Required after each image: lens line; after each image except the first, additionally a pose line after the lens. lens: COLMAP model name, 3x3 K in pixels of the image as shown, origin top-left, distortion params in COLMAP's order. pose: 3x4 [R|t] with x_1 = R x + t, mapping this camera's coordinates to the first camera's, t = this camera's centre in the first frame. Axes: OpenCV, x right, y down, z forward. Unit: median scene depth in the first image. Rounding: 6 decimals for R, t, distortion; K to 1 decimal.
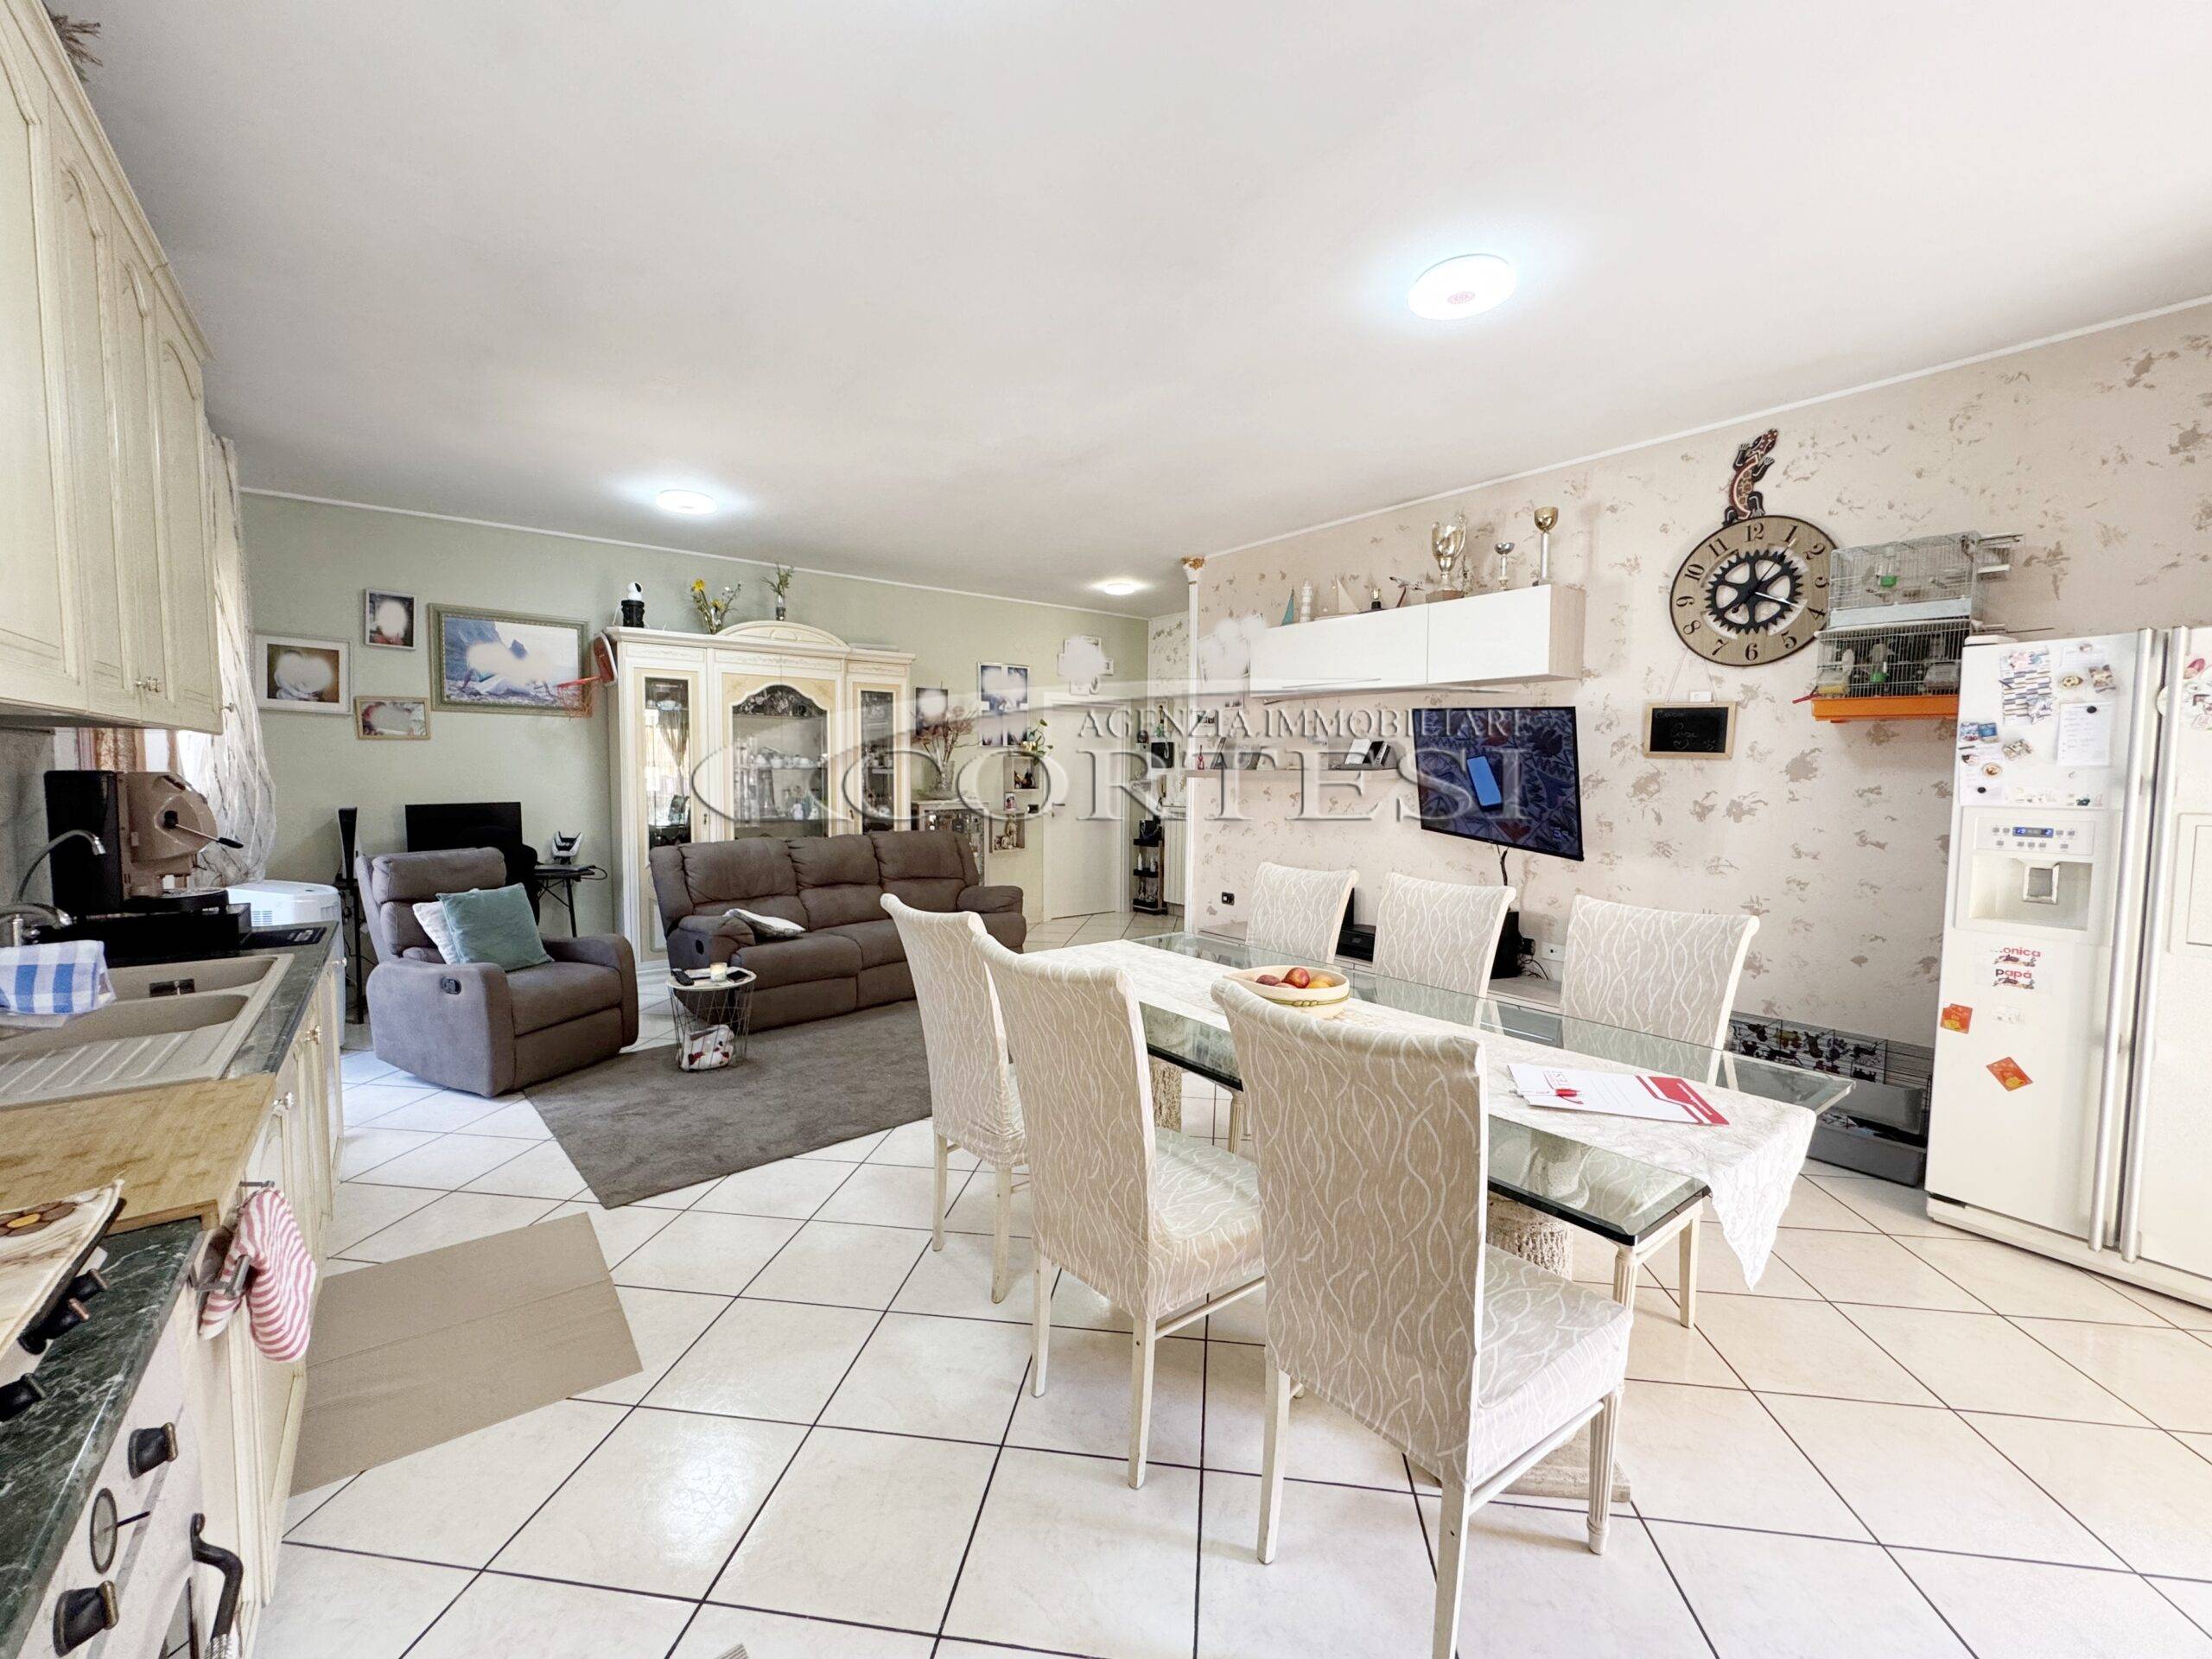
lens RADIAL K [[897.1, 0, 1102.1], [0, 897.1, 827.3], [0, 0, 1]] dist [-0.000253, 0.000651]
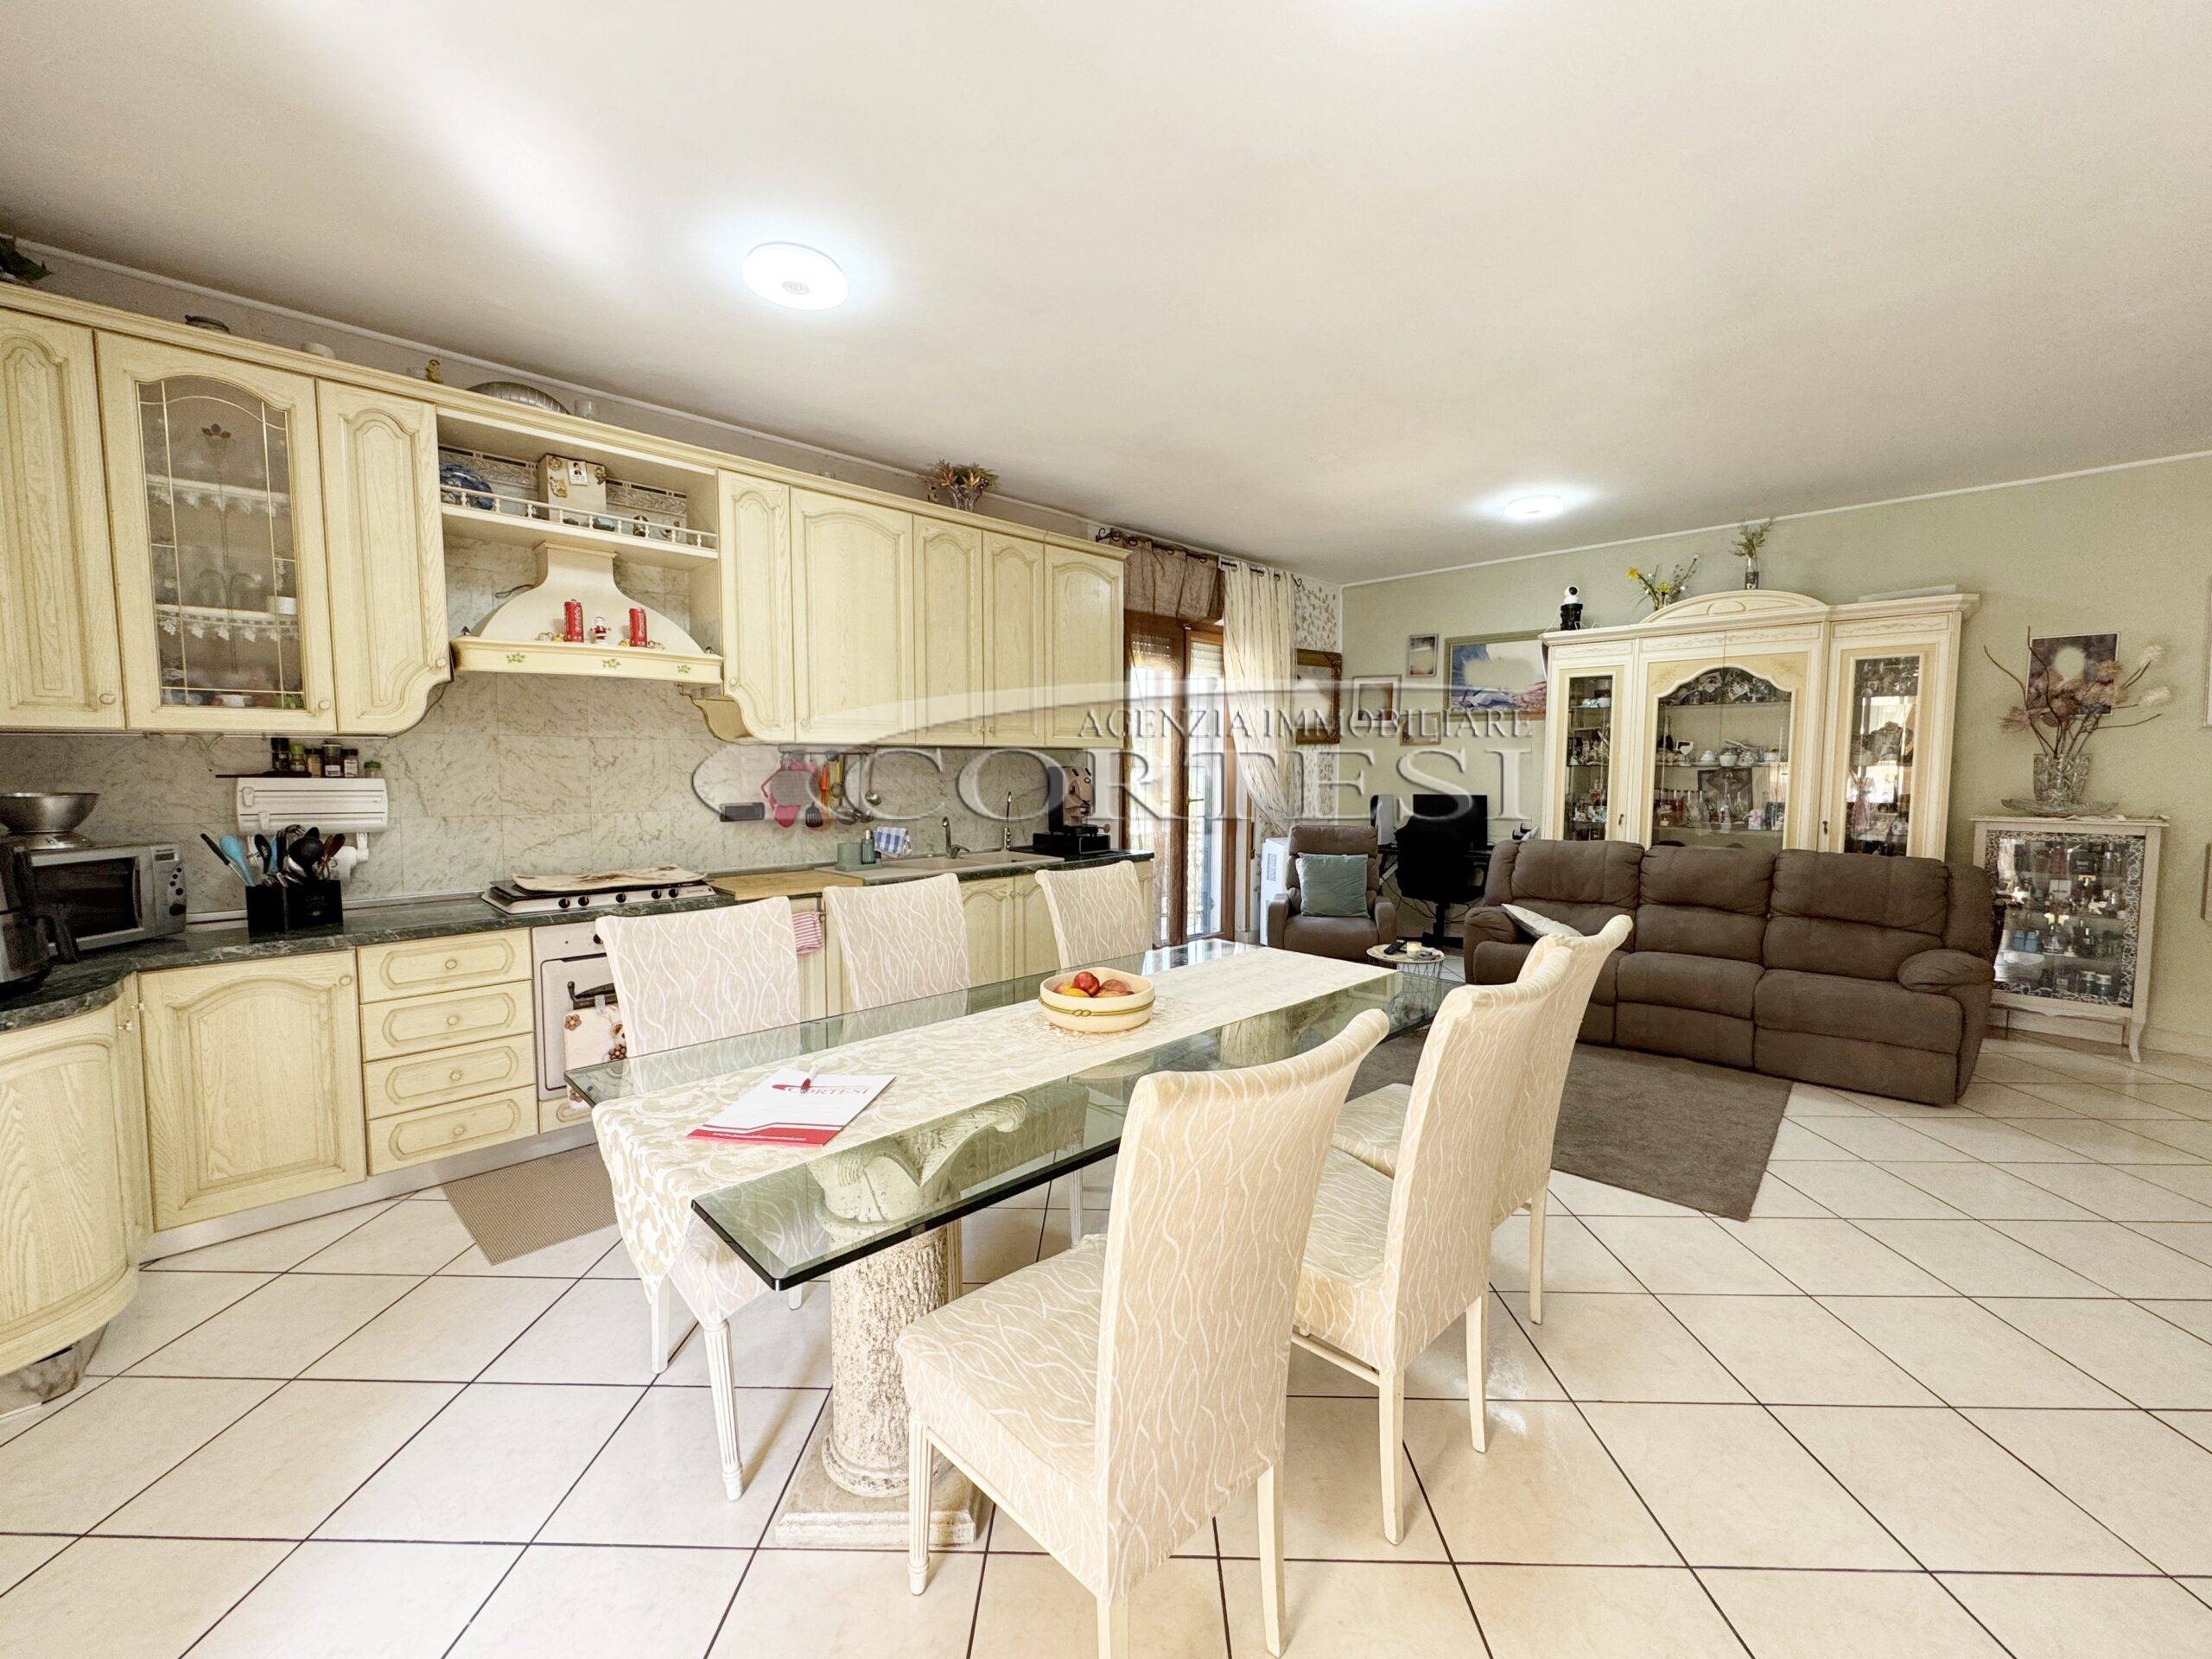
lens RADIAL K [[897.1, 0, 1102.1], [0, 897.1, 827.3], [0, 0, 1]] dist [-0.000253, 0.000651]
pose [[0.114555, 0.064281, -0.991335, 0.491039], [-0.066878, 0.996139, 0.056864, -0.021165], [0.991163, 0.059784, 0.118412, 0.386716]]
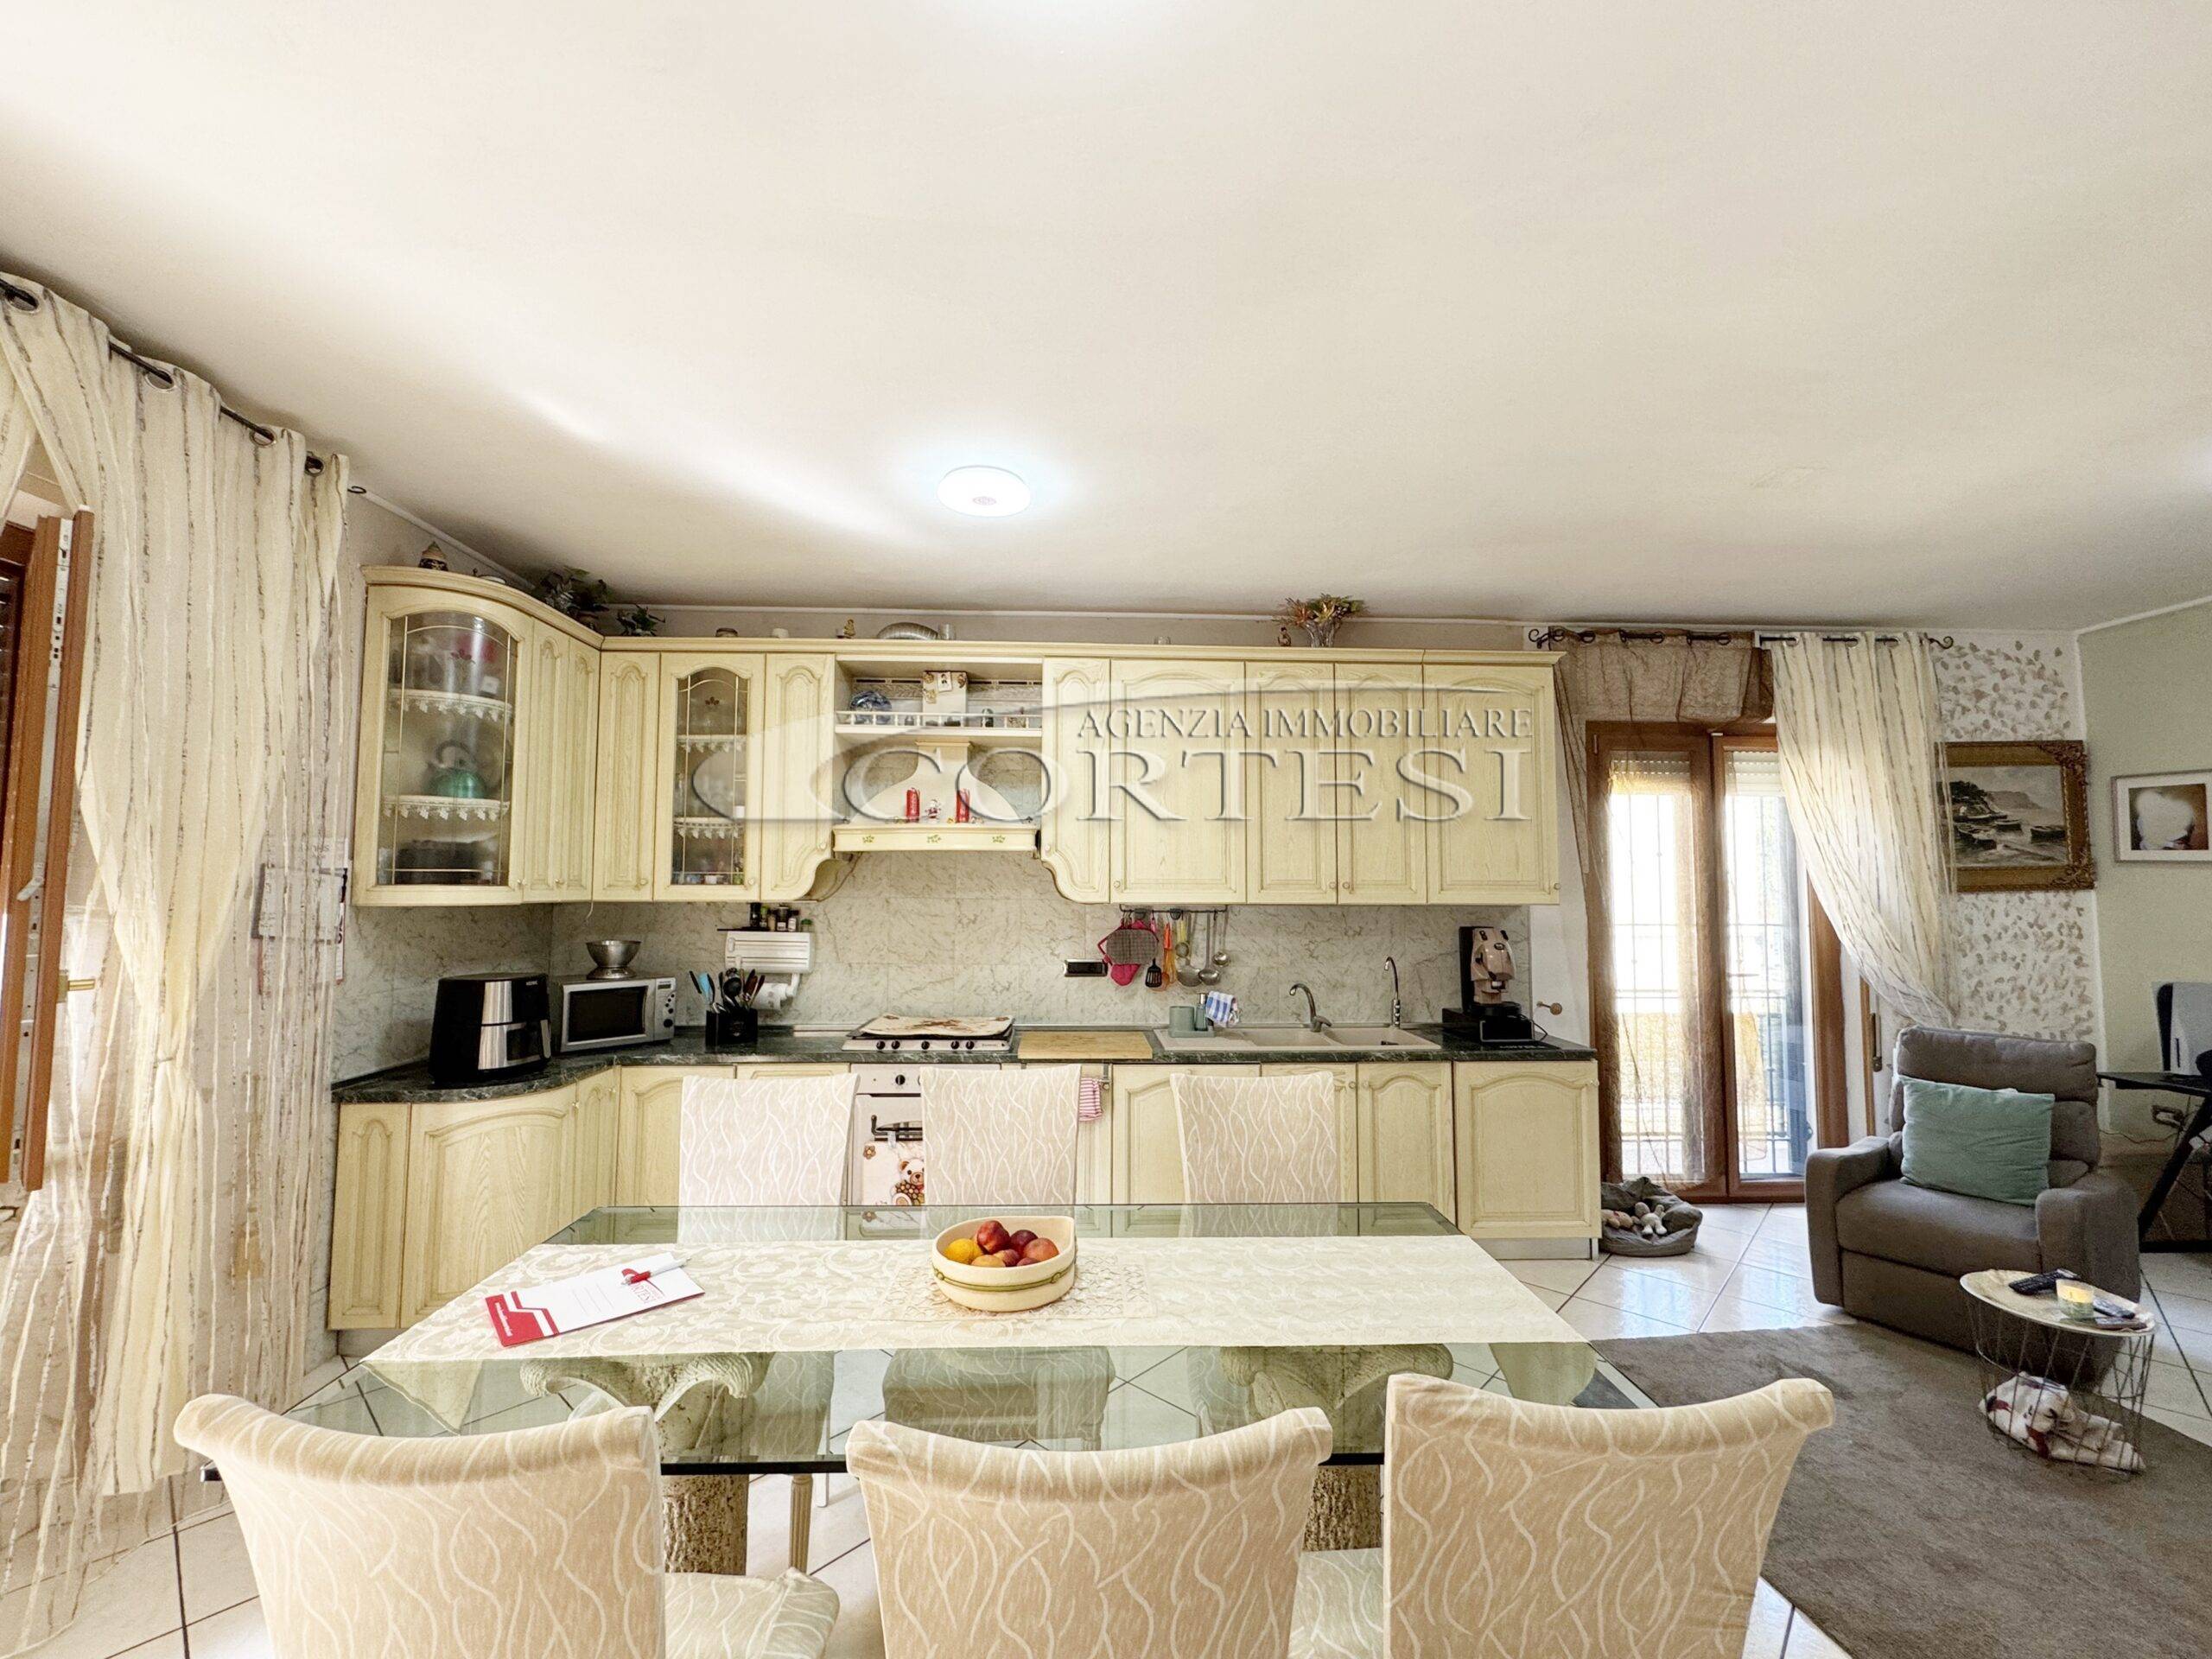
lens RADIAL K [[916.5, 0, 1098.1], [0, 916.5, 829.7], [0, 0, 1]] dist [-0.001828, -0.000067]
pose [[-0.573479, -0.062452, -0.816836, 0.356698], [-0.062409, 0.997523, -0.032451, -0.068076], [0.816839, 0.032368, -0.575956, 0.651414]]
